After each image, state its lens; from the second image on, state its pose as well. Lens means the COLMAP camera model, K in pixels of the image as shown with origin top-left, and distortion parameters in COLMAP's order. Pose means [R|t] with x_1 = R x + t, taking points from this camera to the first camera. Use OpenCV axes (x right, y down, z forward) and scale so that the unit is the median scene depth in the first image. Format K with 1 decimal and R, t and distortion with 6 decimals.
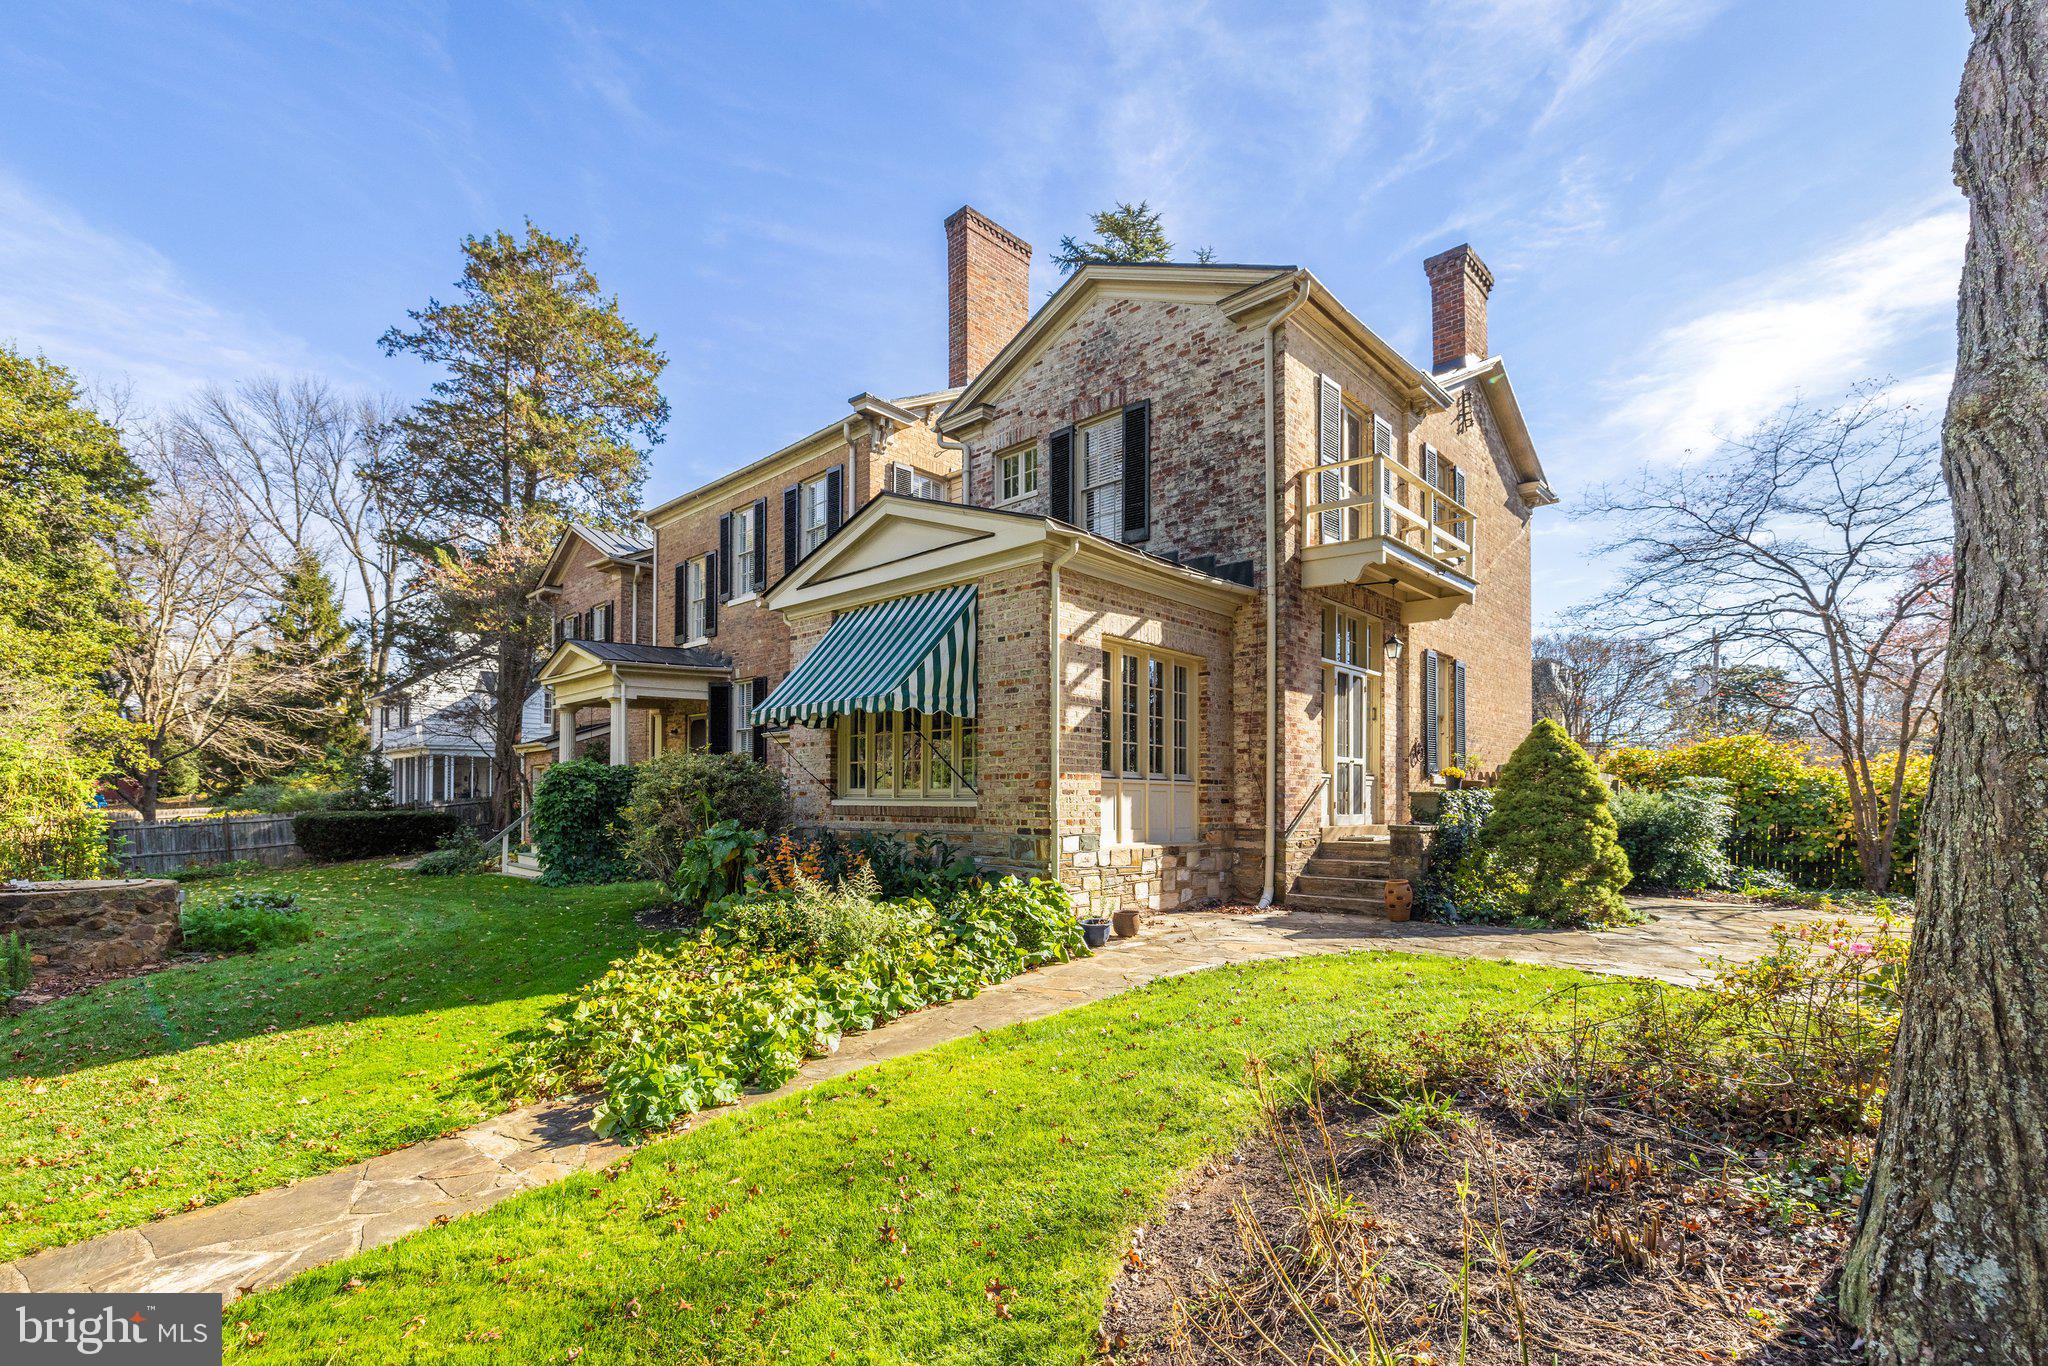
lens RADIAL K [[896.3, 0, 1024.1], [0, 896.3, 560.5], [0, 0, 1]] dist [0.000494, 0.000124]
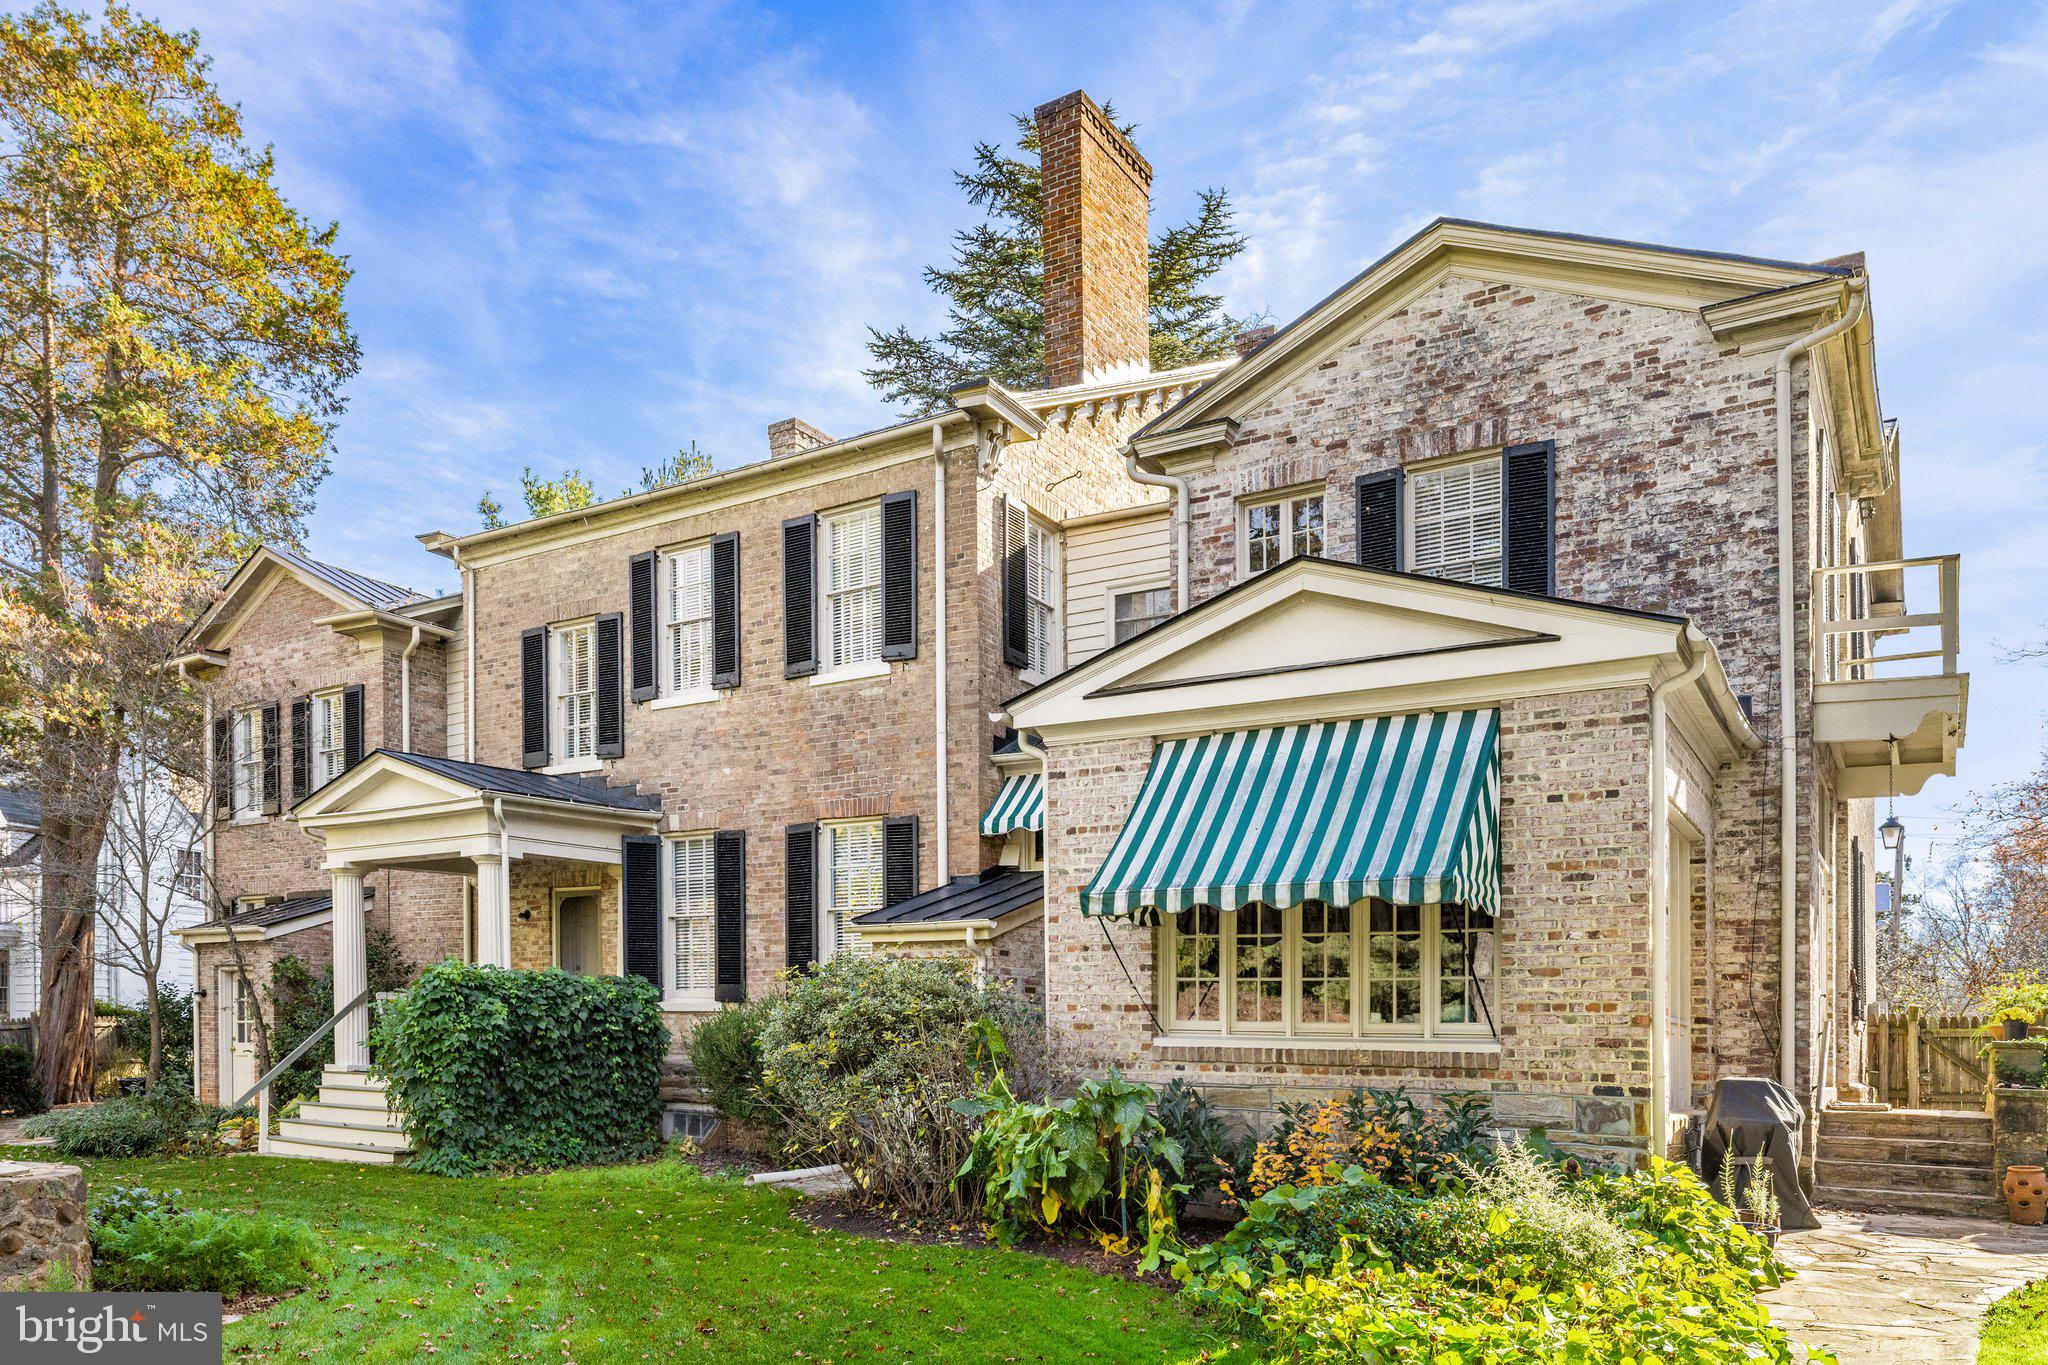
lens RADIAL K [[1429.9, 0, 1024.0], [0, 1429.9, 682.5], [0, 0, 1]] dist [0.002769, 0.001524]
pose [[0.981122, 0.063175, 0.182779, -0.396048], [-0.065976, 0.997778, 0.009279, 0.012601], [-0.181786, -0.021163, 0.983110, 0.029669]]
